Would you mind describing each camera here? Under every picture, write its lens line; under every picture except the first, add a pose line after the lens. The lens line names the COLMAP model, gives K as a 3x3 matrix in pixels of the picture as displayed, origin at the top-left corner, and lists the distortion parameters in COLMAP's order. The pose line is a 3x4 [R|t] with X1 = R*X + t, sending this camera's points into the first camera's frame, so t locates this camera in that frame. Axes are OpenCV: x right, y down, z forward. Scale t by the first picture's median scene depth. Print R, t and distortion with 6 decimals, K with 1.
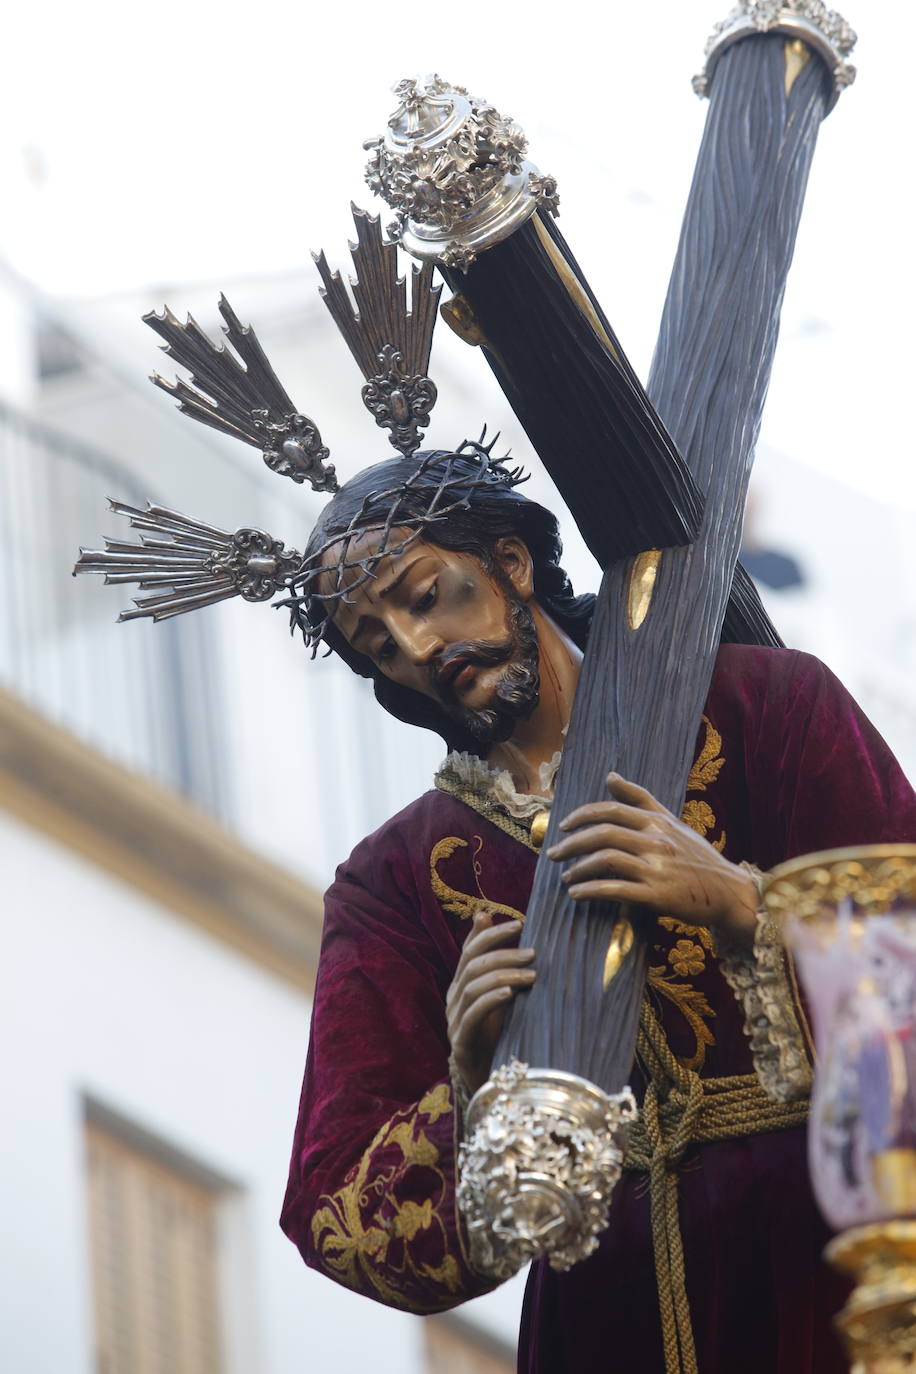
lens RADIAL K [[5177.1, 0, 458.0], [0, 5177.1, 687.0], [0, 0, 1]] dist [0.393765, -1.580679]
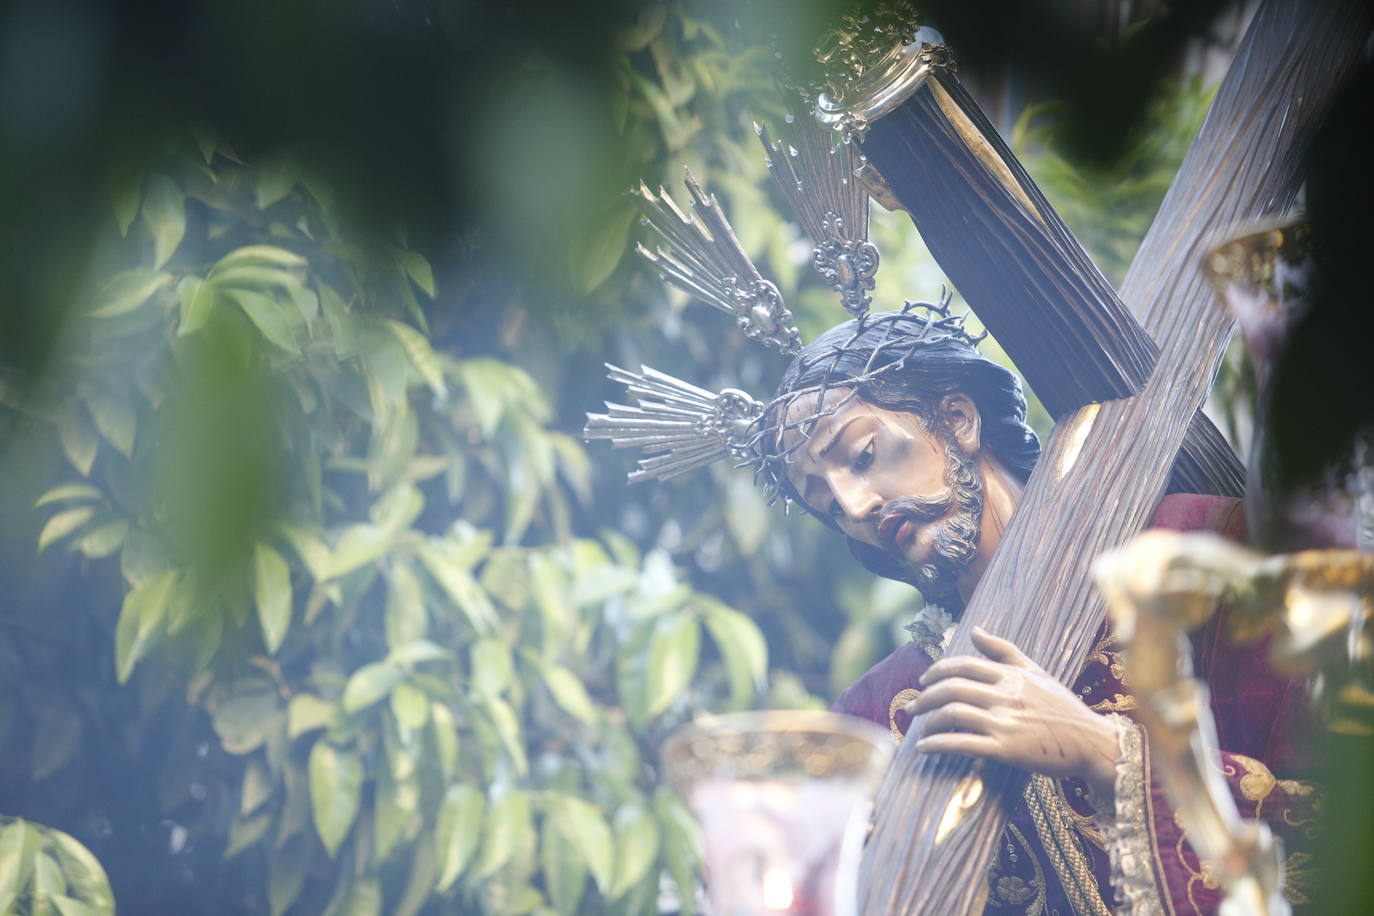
lens RADIAL K [[5177.1, 0, 562.1], [0, 5177.1, 457.6], [0, 0, 1]] dist [0.393765, -1.580679]
pose [[0.951330, -0.022989, -0.307316, 0.253236], [0.020524, 0.999726, -0.011251, -0.006617], [0.307490, 0.004396, 0.951541, 0.001831]]
